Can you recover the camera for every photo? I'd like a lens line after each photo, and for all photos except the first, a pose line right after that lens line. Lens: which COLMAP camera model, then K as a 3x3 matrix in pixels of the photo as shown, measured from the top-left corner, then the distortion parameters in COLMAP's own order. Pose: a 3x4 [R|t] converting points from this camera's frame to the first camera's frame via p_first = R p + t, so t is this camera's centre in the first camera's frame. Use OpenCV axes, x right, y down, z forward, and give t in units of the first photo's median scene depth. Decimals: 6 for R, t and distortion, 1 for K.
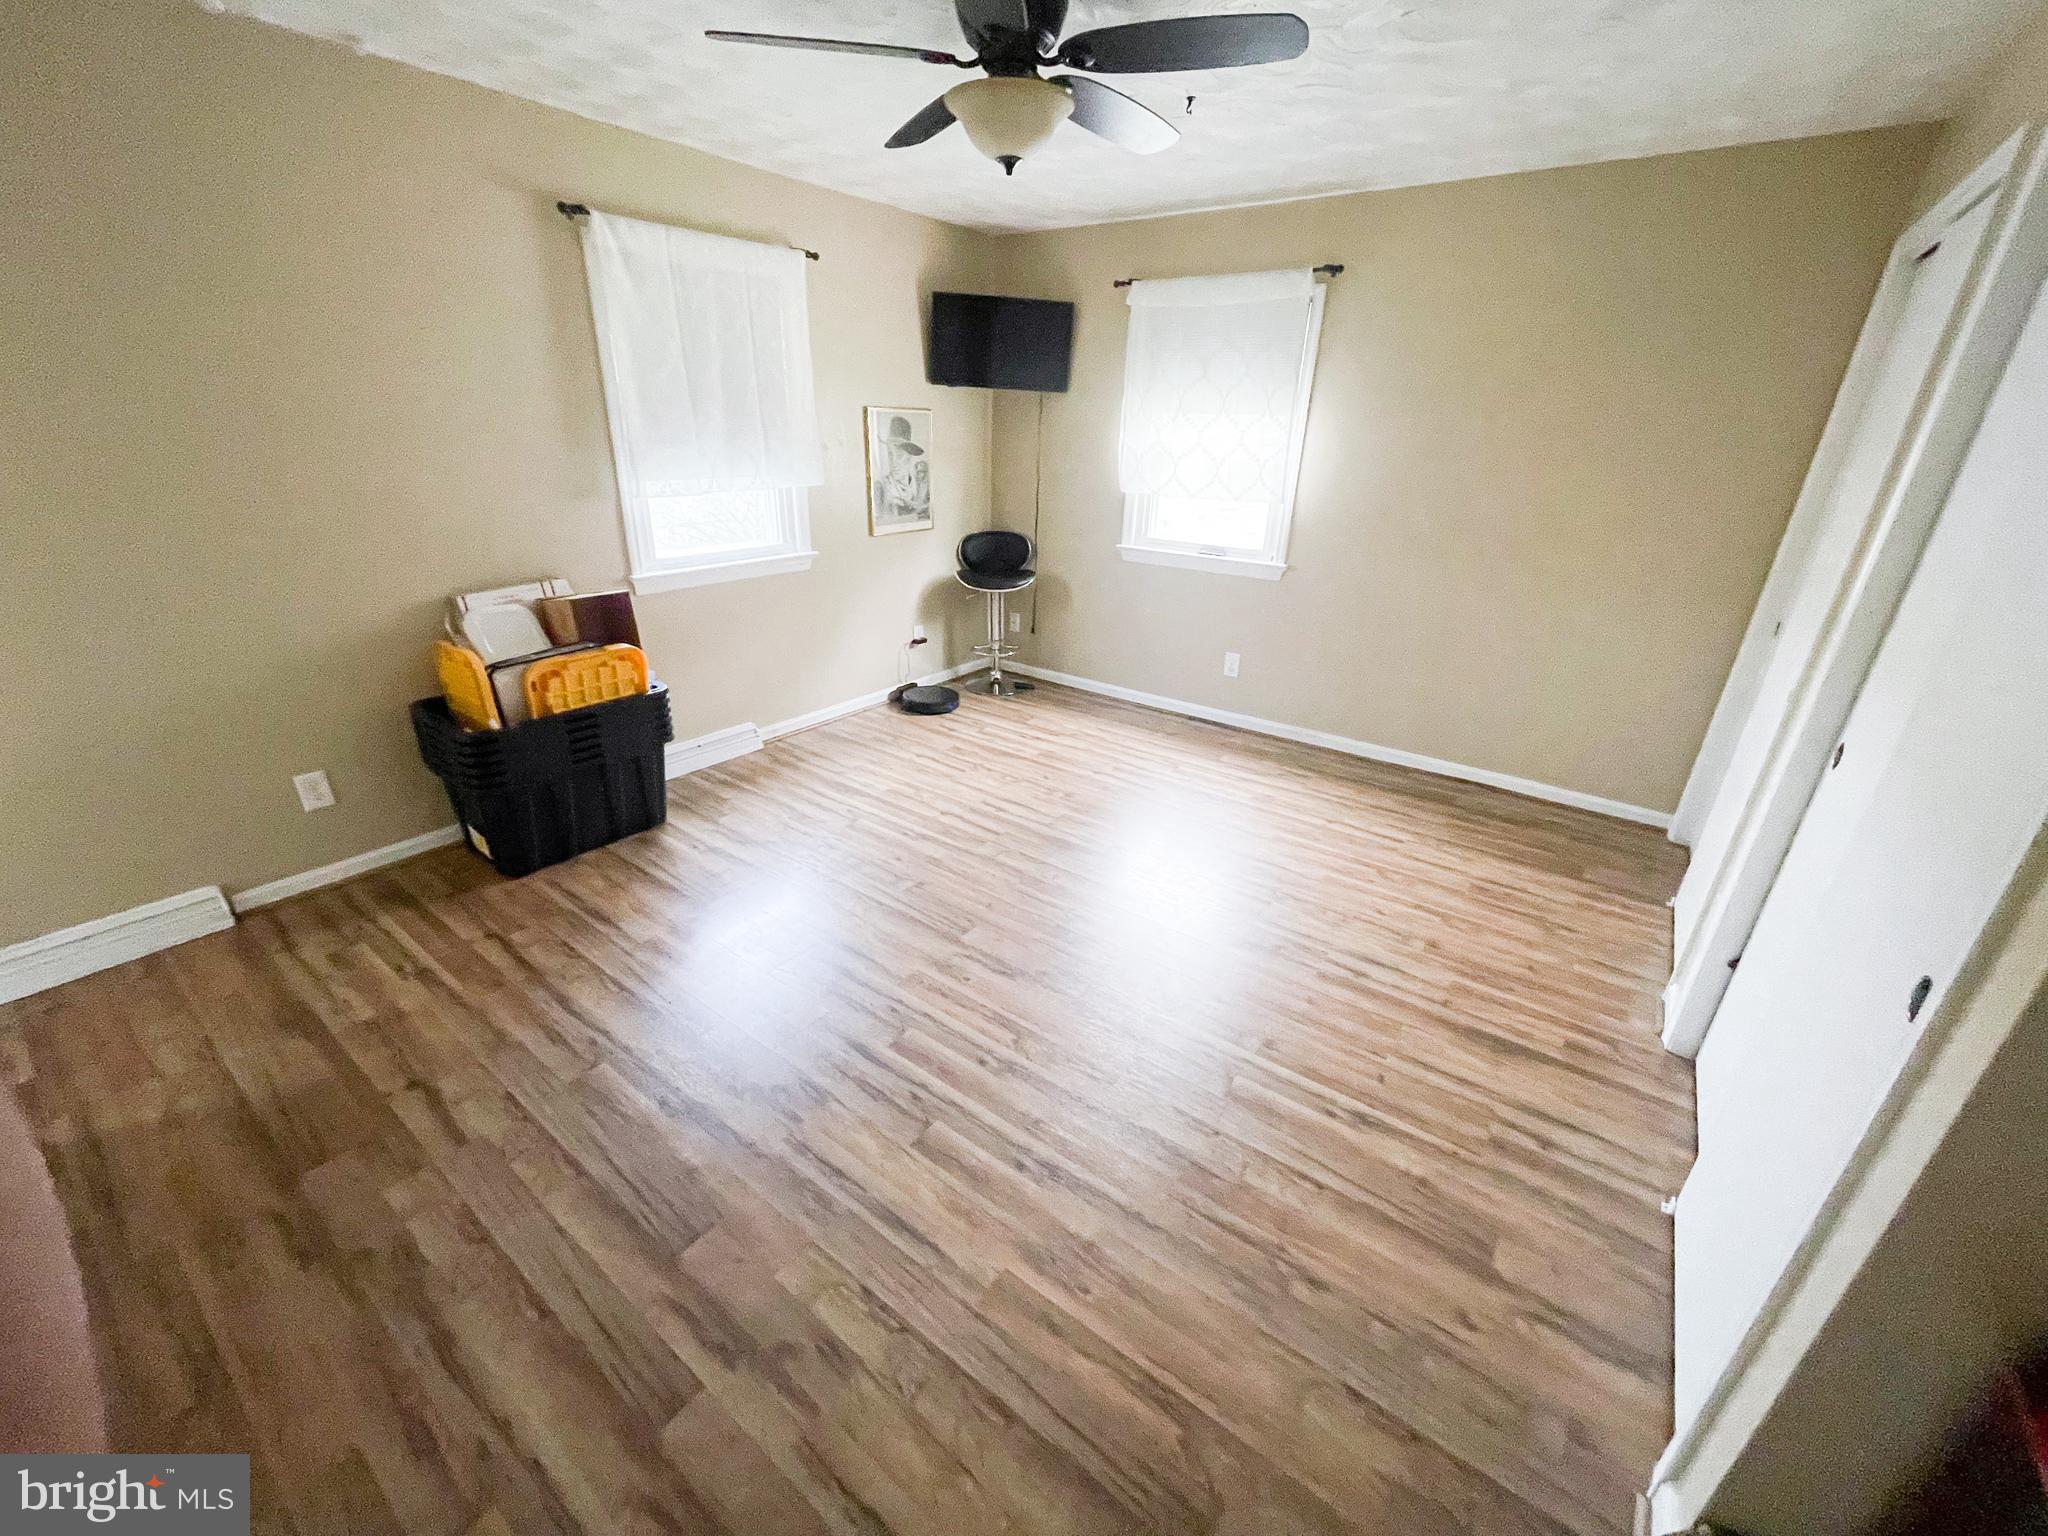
lens RADIAL K [[822.2, 0, 1018.5], [0, 822.2, 767.4], [0, 0, 1]] dist [0.000044, 0.000412]
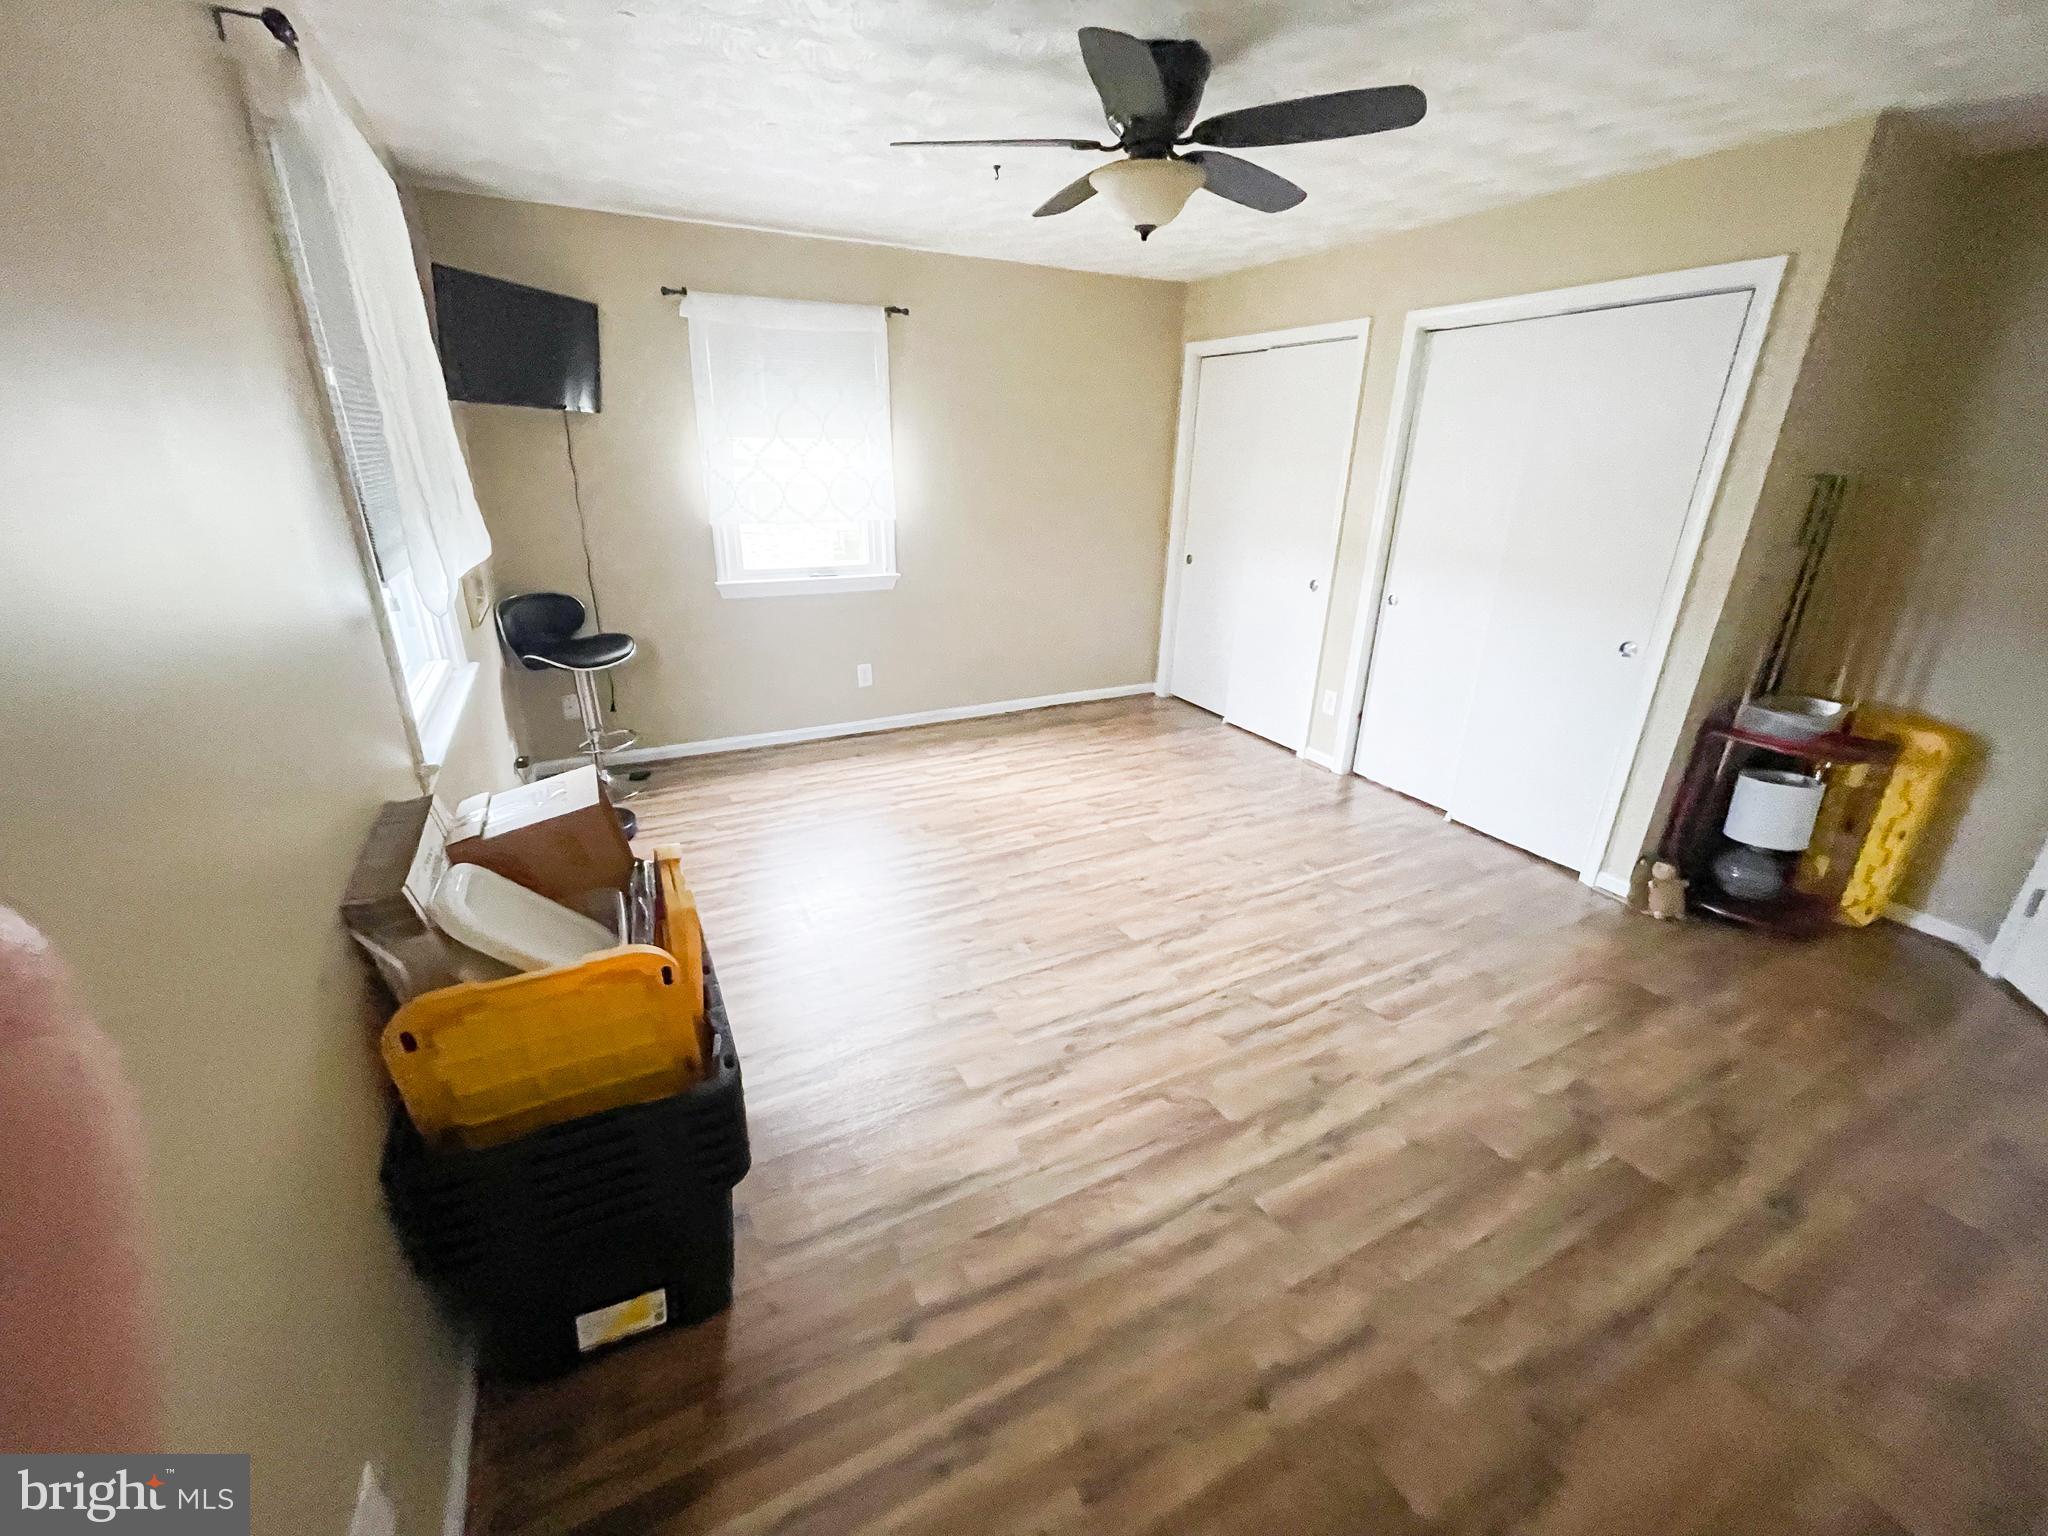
lens RADIAL K [[822.2, 0, 1018.5], [0, 822.2, 767.4], [0, 0, 1]] dist [0.000044, 0.000412]
pose [[0.438712, -0.343052, 0.830570, -0.726640], [0.347537, 0.917117, 0.195228, -0.197440], [-0.828704, 0.203005, 0.521574, 0.404021]]
